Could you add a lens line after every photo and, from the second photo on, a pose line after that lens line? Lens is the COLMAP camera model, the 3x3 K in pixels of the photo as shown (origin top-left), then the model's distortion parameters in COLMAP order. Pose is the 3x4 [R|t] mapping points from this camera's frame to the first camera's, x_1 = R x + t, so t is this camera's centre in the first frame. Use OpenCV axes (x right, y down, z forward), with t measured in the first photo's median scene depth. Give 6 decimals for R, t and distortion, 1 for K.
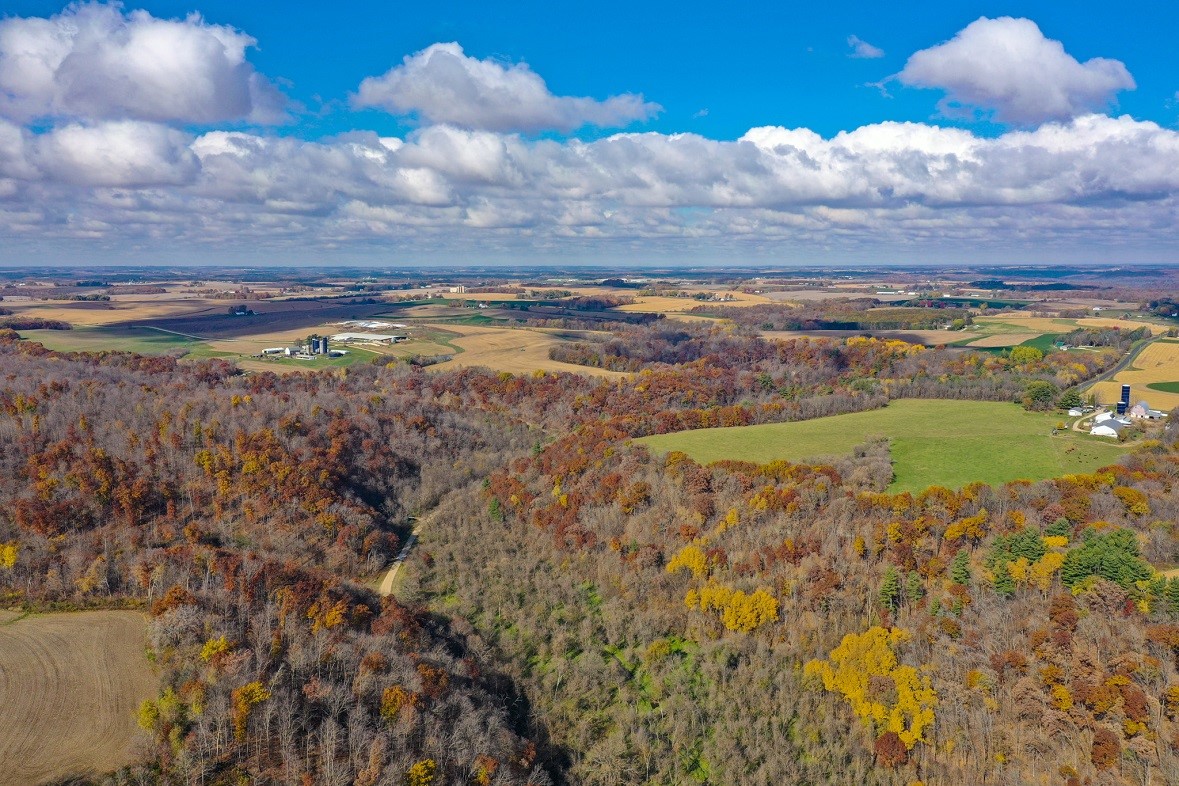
lens RADIAL K [[962.6, 0, 589.5], [0, 962.6, 393.0], [0, 0, 1]] dist [0.000859, 0.001392]
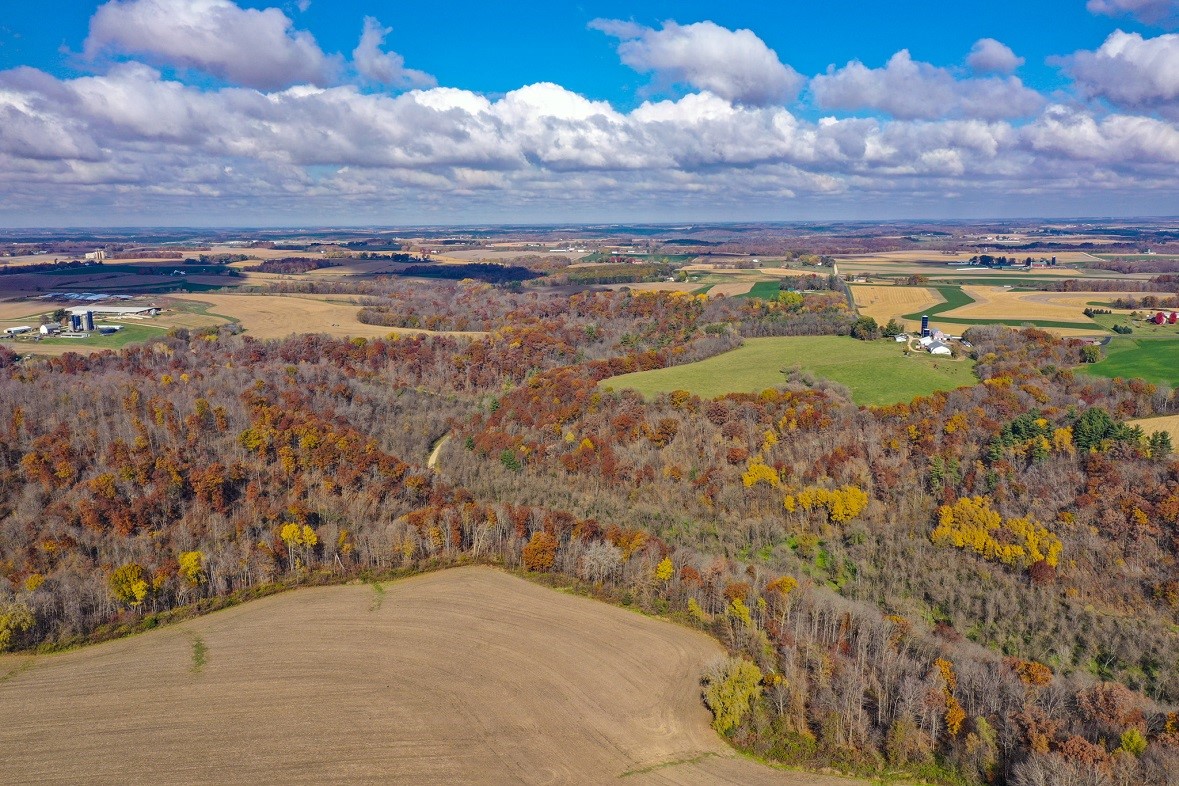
lens RADIAL K [[970.6, 0, 589.2], [0, 970.6, 415.2], [0, 0, 1]] dist [0.020266, 0.002598]
pose [[0.894178, -0.092322, 0.438090, -0.265804], [0.065944, 0.994994, 0.075087, -0.001530], [-0.442829, -0.038251, 0.895790, 0.020650]]
